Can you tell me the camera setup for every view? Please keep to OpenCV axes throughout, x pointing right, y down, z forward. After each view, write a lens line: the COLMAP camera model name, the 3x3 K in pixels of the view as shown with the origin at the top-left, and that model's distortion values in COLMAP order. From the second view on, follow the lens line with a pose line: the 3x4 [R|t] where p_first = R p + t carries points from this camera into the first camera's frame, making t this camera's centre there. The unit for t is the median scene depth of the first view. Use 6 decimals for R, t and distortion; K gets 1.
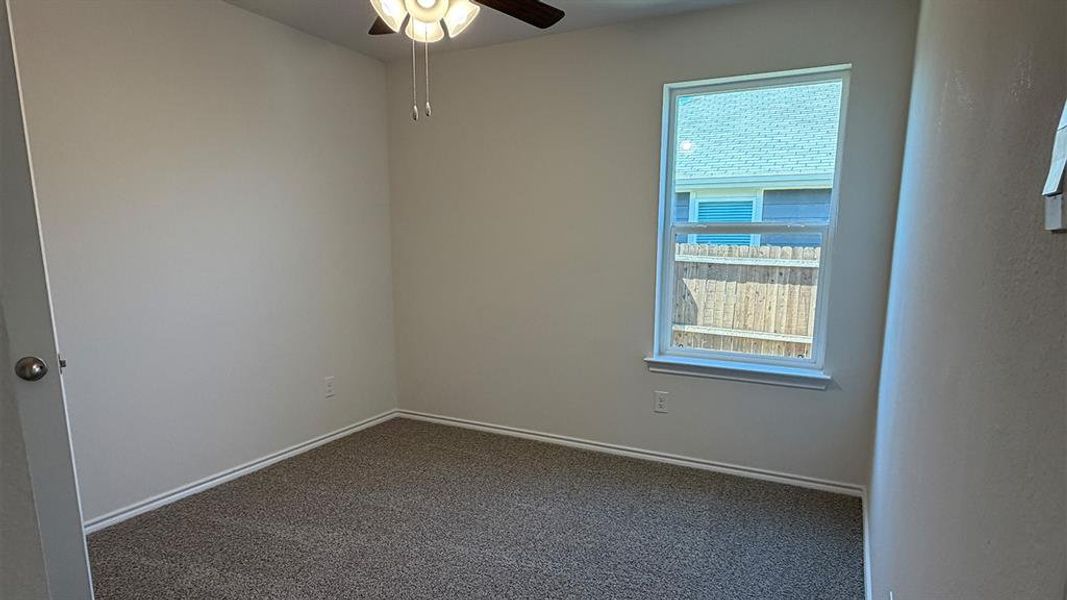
lens RADIAL K [[587.6, 0, 537.4], [0, 587.6, 354.2], [0, 0, 1]] dist [-0.001557, -0.000502]
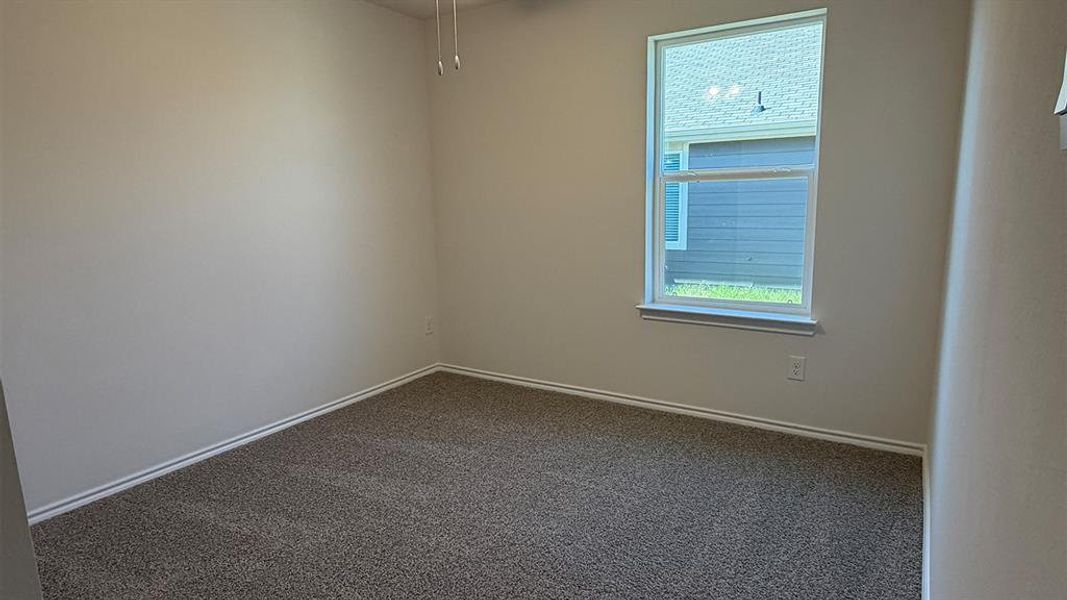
lens RADIAL K [[609.8, 0, 533.5], [0, 609.8, 300.0], [0, 0, 1]] dist [0.007217, 0.001251]
pose [[0.995818, -0.009385, -0.090876, 0.100060], [0.008306, 0.999891, -0.012242, 0.008131], [0.090981, 0.011436, 0.995787, -0.063239]]
